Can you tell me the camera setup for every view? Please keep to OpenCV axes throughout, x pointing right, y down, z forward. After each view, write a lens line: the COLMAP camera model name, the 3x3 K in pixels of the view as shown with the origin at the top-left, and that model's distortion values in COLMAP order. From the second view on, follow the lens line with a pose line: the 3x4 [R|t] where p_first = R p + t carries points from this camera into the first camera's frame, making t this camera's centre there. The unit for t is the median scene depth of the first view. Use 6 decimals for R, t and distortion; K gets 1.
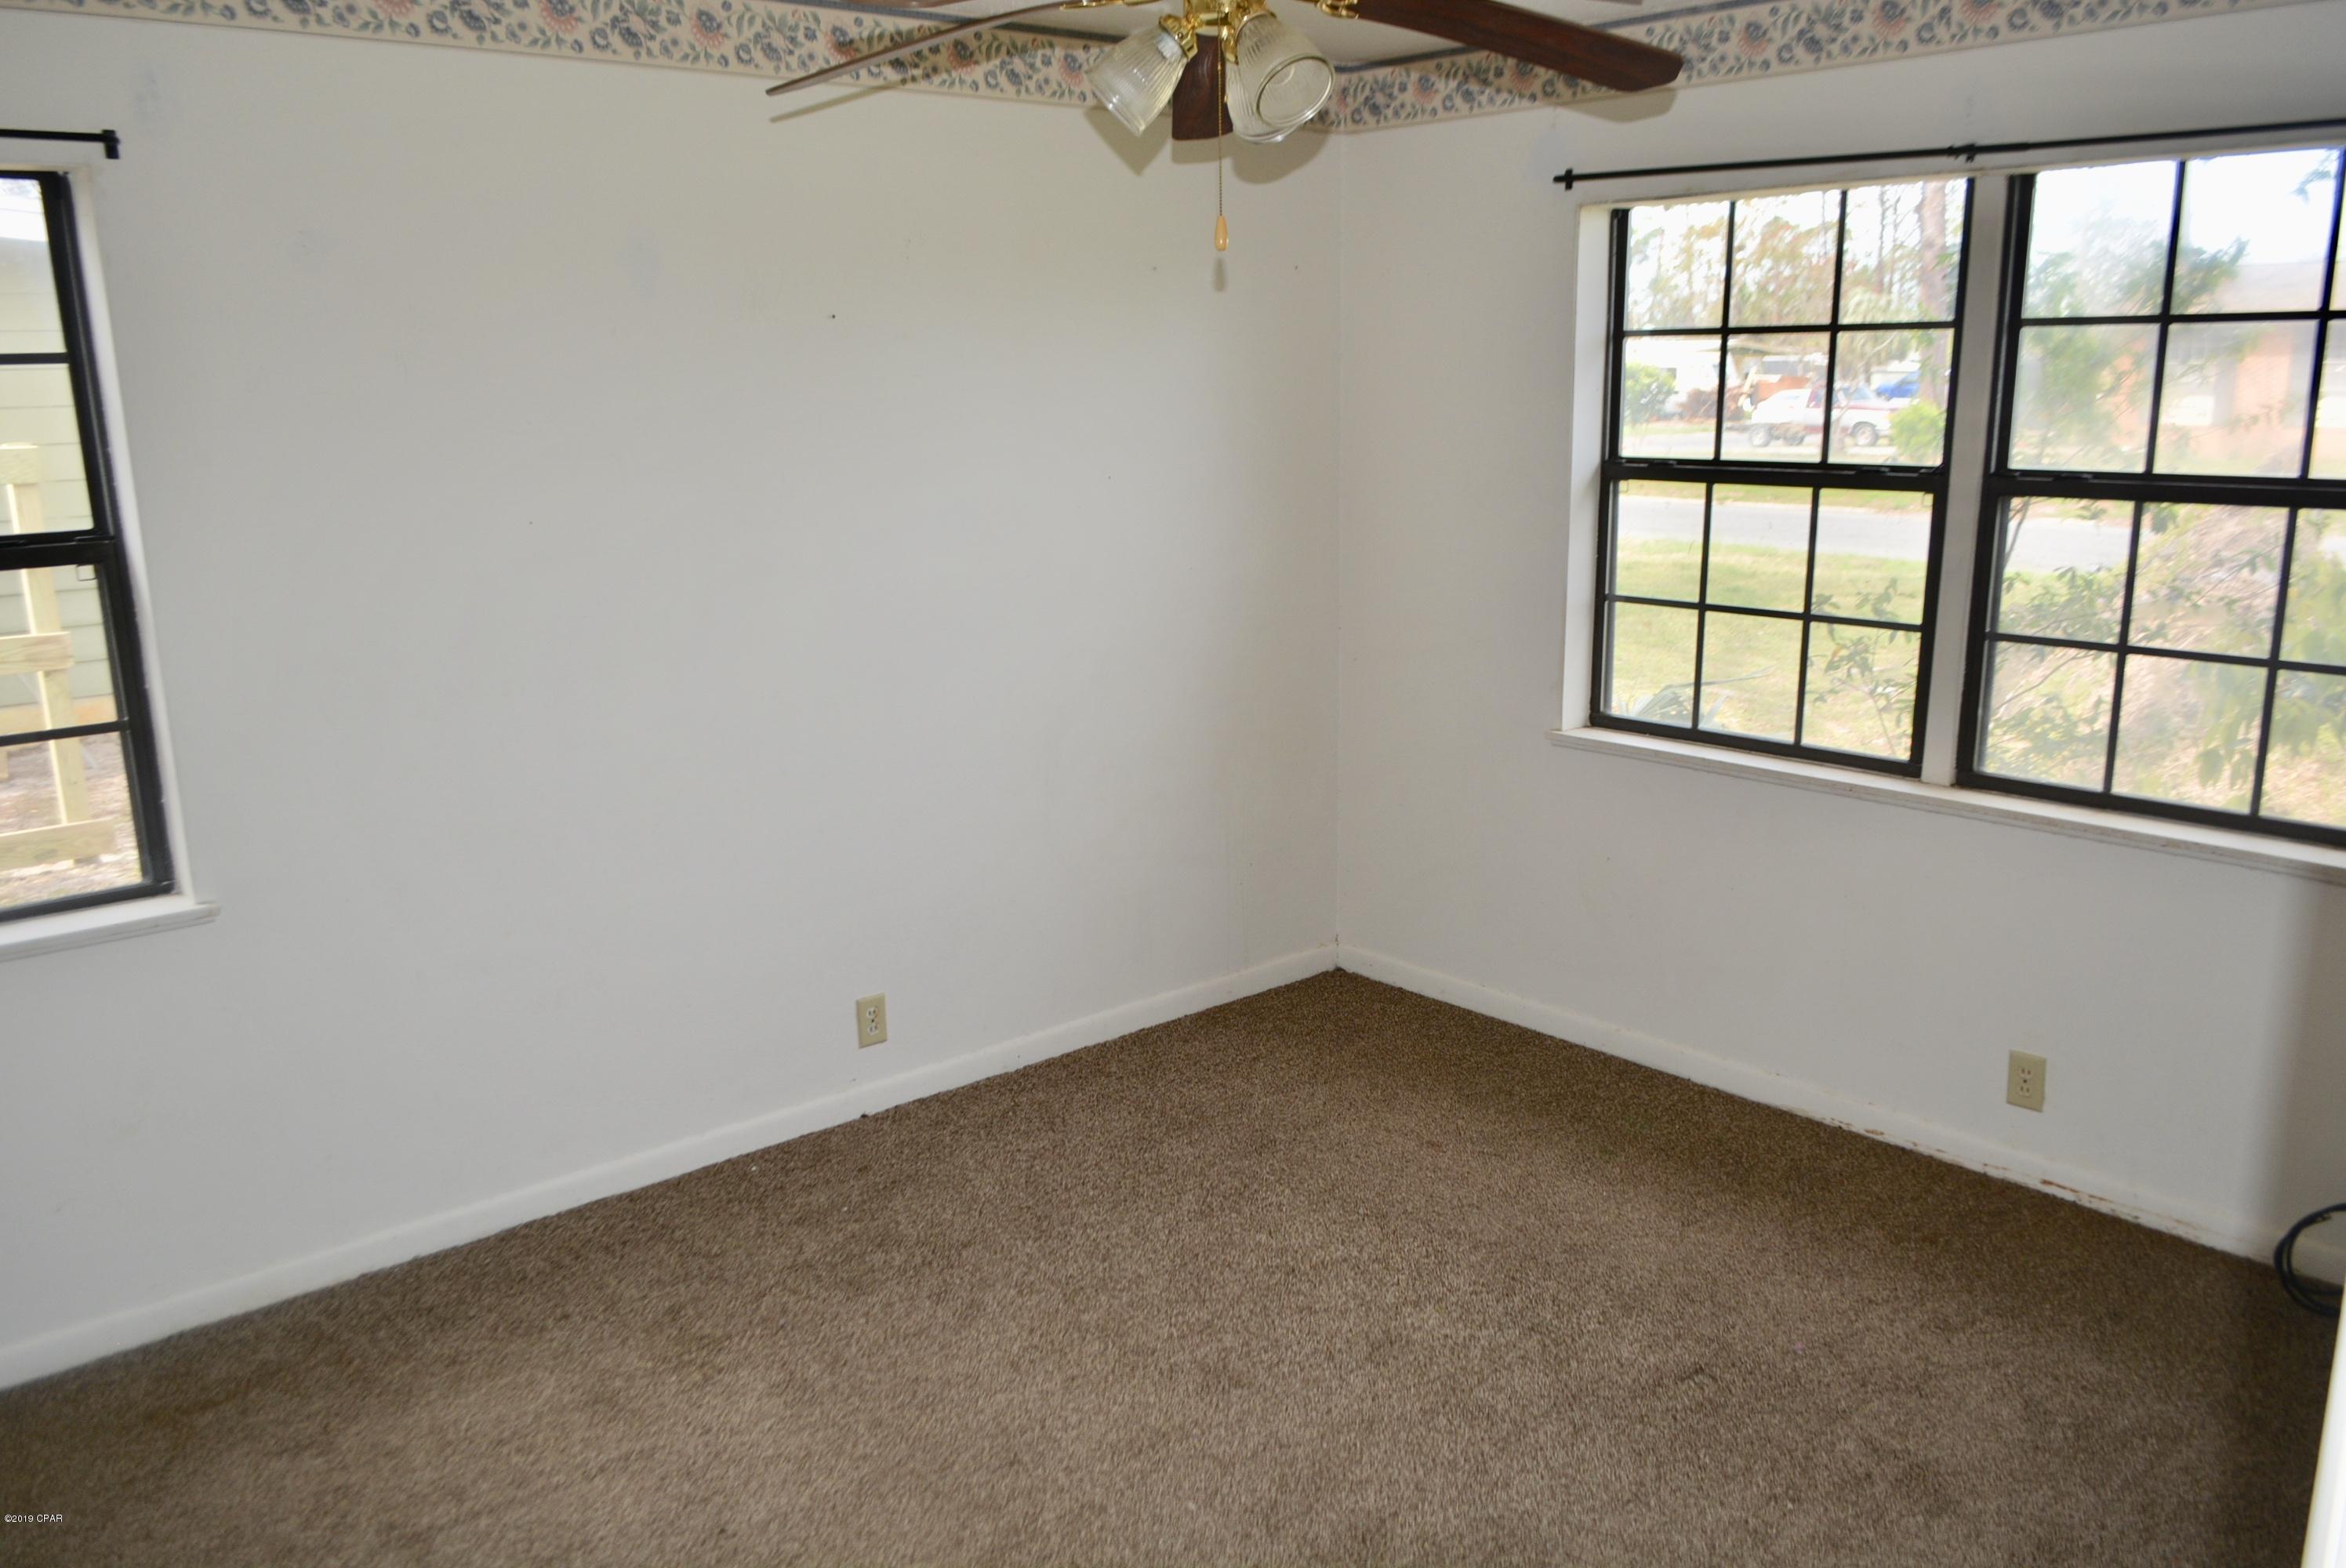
lens RADIAL K [[1842.5, 0, 1182.1], [0, 1842.5, 811.7], [0, 0, 1]] dist [-0.019377, 0.004624]
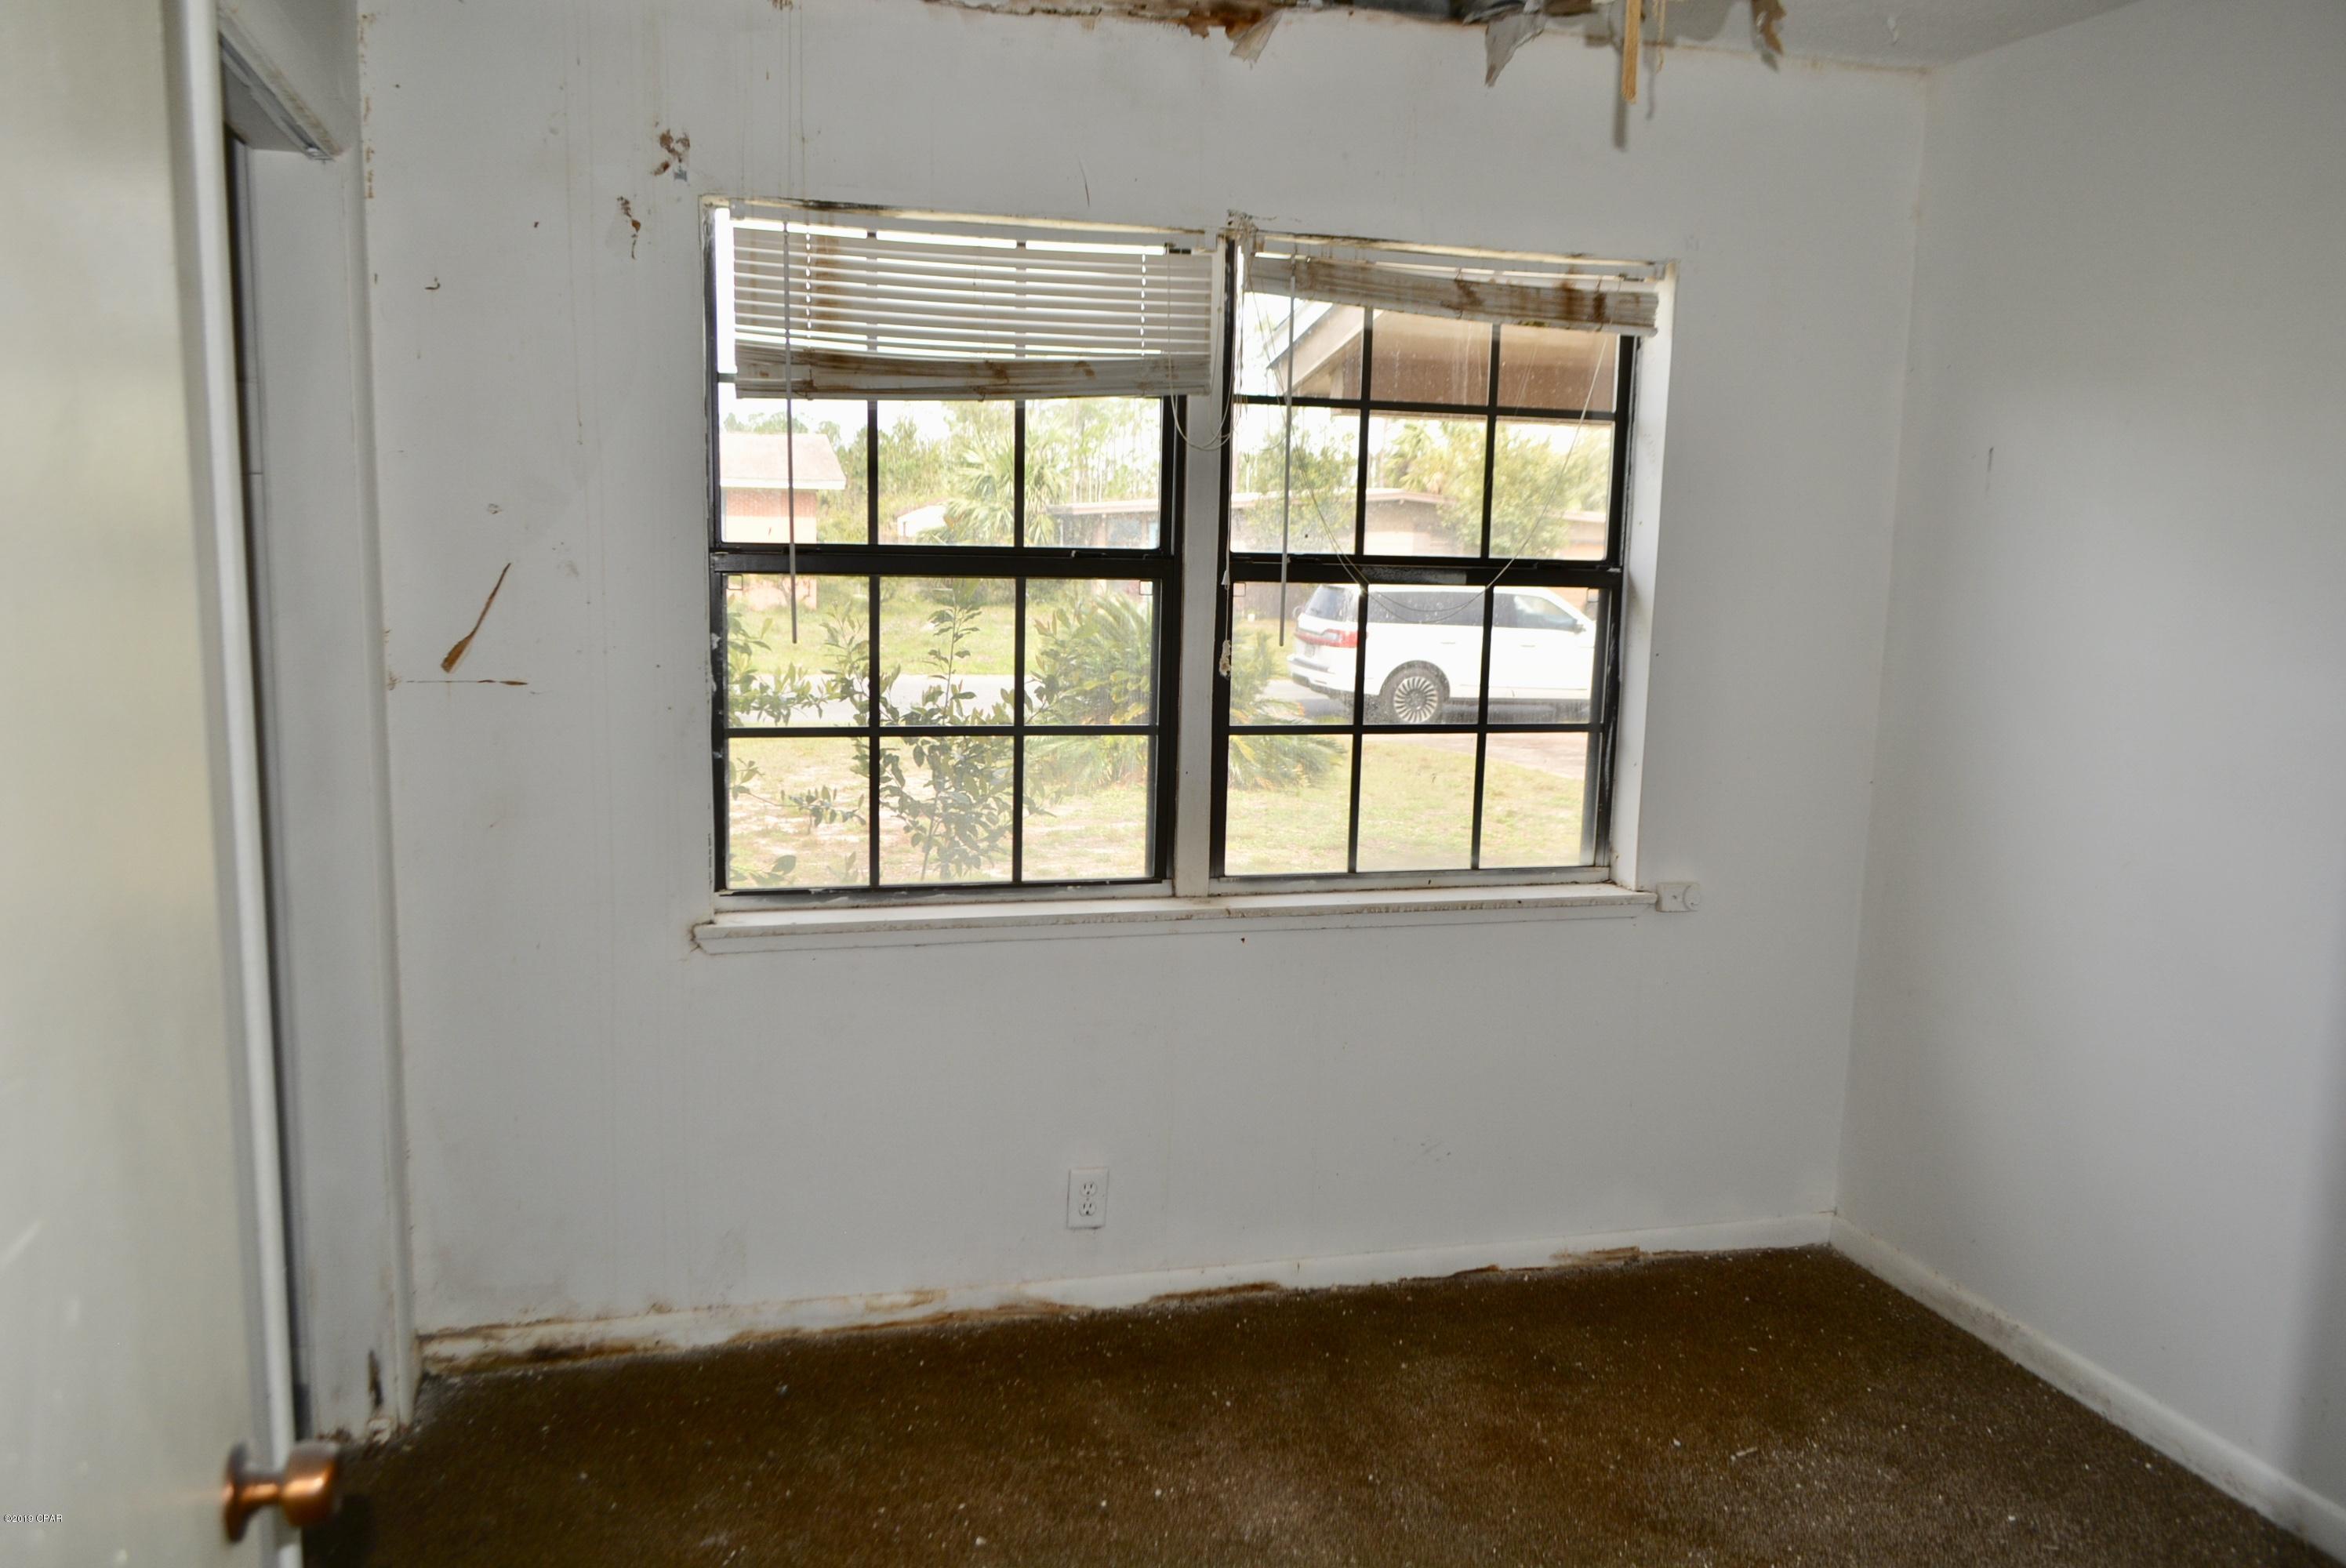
lens RADIAL K [[1842.5, 0, 1182.1], [0, 1842.5, 811.7], [0, 0, 1]] dist [-0.019377, 0.004624]
pose [[0.407954, -0.144548, 0.901487, -0.424827], [0.168289, 0.982374, 0.081361, -0.133173], [-0.897359, 0.118519, 0.425089, 0.614495]]
